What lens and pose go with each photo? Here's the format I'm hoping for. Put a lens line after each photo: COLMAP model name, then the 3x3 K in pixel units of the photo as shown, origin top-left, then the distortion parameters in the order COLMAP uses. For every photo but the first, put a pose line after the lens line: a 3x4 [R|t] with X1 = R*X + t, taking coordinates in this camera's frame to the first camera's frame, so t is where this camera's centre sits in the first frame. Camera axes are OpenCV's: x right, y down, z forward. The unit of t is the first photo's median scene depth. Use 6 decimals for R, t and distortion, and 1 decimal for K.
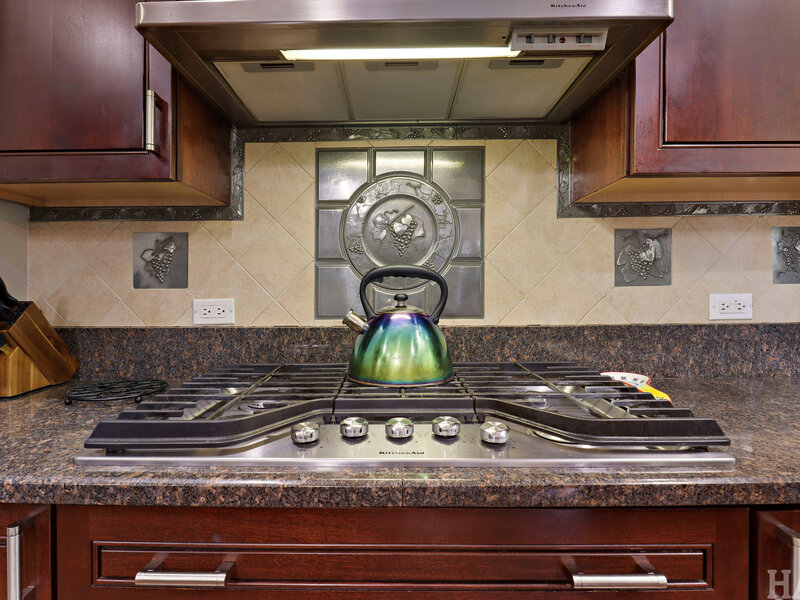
lens RADIAL K [[429.8, 0, 398.7], [0, 429.8, 296.4], [0, 0, 1]] dist [-0.004094, -0.006077]
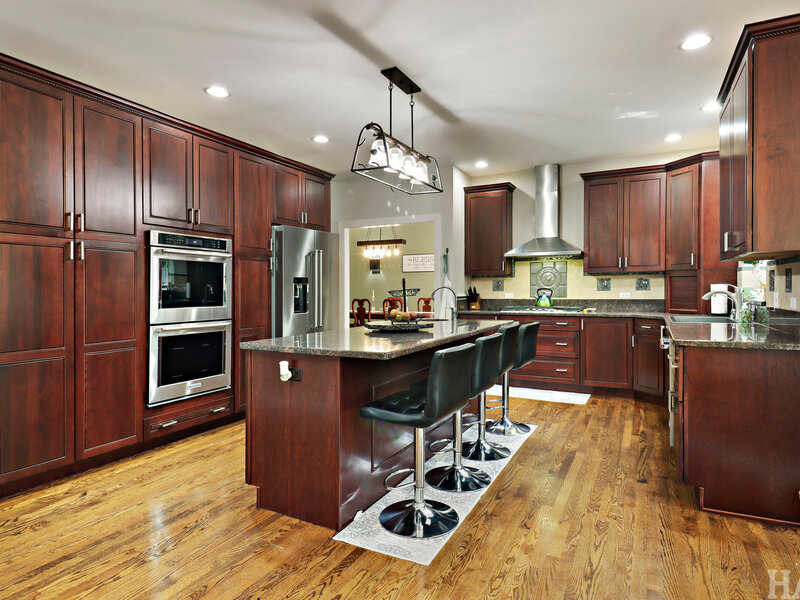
lens RADIAL K [[453.5, 0, 400.8], [0, 453.5, 289.8], [0, 0, 1]] dist [0.019632, -0.000710]
pose [[0.887764, -0.000468, -0.460299, 0.879874], [-0.004890, 0.999933, -0.010447, 0.025383], [0.460273, 0.011525, 0.887702, -4.261372]]
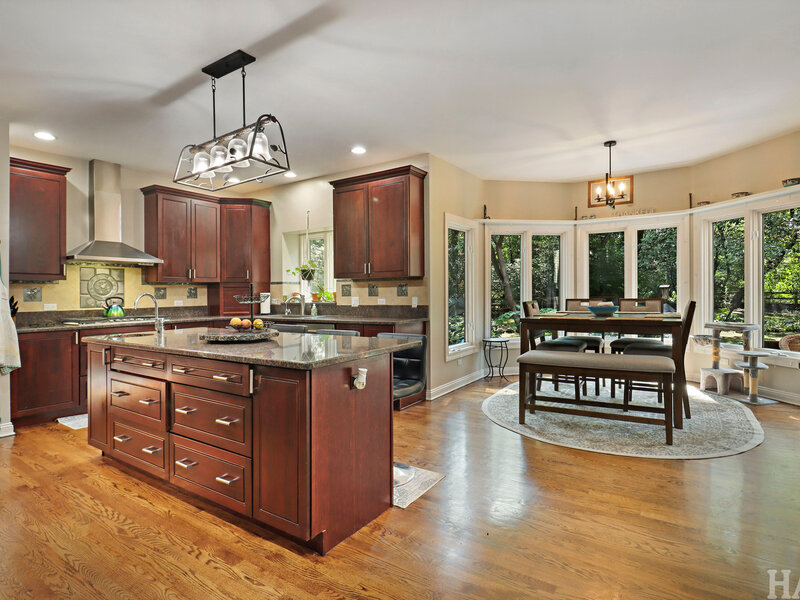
lens RADIAL K [[429.8, 0, 395.6], [0, 429.8, 293.7], [0, 0, 1]] dist [-0.004094, -0.006077]
pose [[0.565764, -0.001996, 0.824565, -1.889170], [0.023412, 0.999633, -0.013645, 0.038313], [-0.824235, 0.027024, 0.565603, -3.863420]]
